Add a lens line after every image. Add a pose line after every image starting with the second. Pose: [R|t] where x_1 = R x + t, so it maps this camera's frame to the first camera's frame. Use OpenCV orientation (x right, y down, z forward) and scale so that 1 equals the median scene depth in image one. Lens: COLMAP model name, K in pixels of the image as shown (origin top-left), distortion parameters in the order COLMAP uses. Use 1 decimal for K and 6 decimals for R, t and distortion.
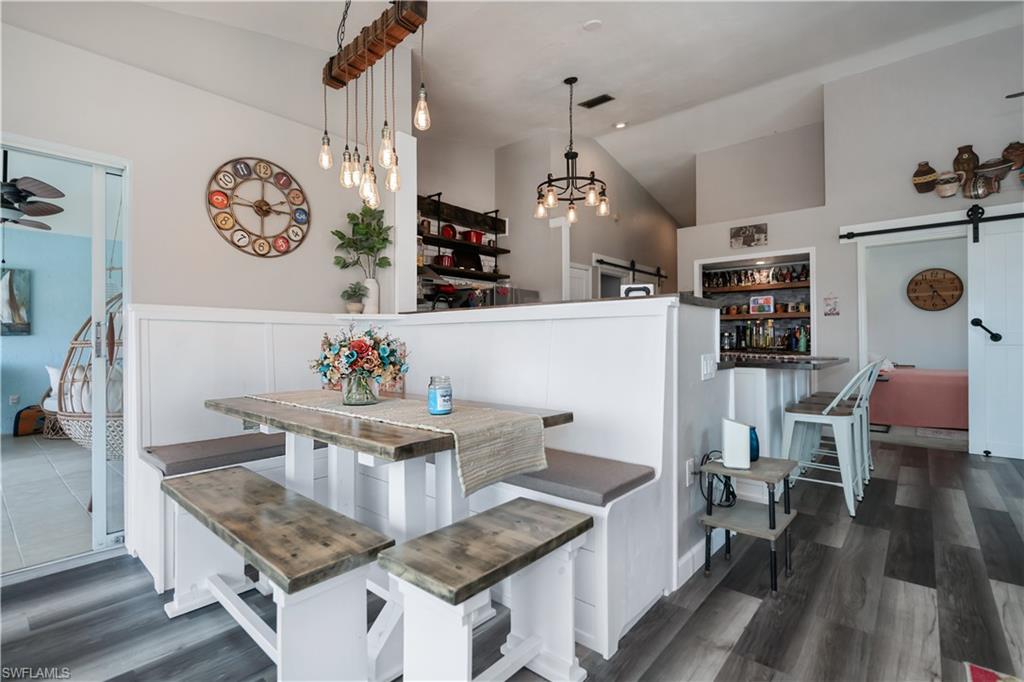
lens RADIAL K [[470.7, 0, 517.9], [0, 470.7, 334.7], [0, 0, 1]] dist [0.001360, 0.000198]
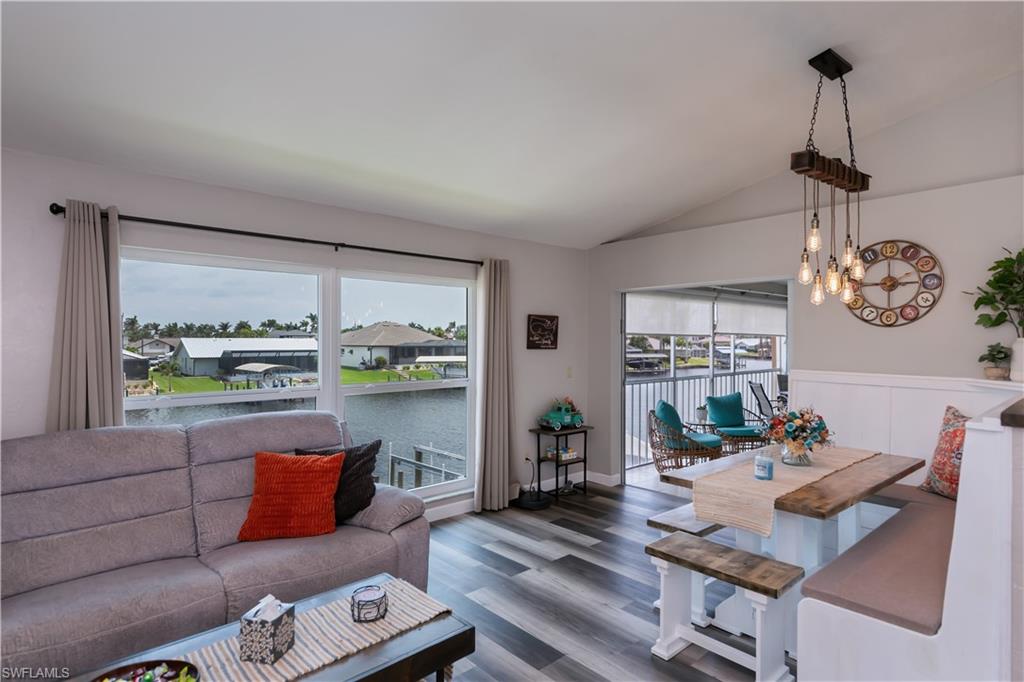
lens RADIAL K [[543.5, 0, 512.0], [0, 543.5, 341.0], [0, 0, 1]] dist [-0.000421, -0.000218]
pose [[-0.128287, 0.005525, -0.991722, 0.555346], [0.008207, 0.999956, 0.004509, -0.092103], [0.991703, -0.007561, -0.128327, 0.170951]]
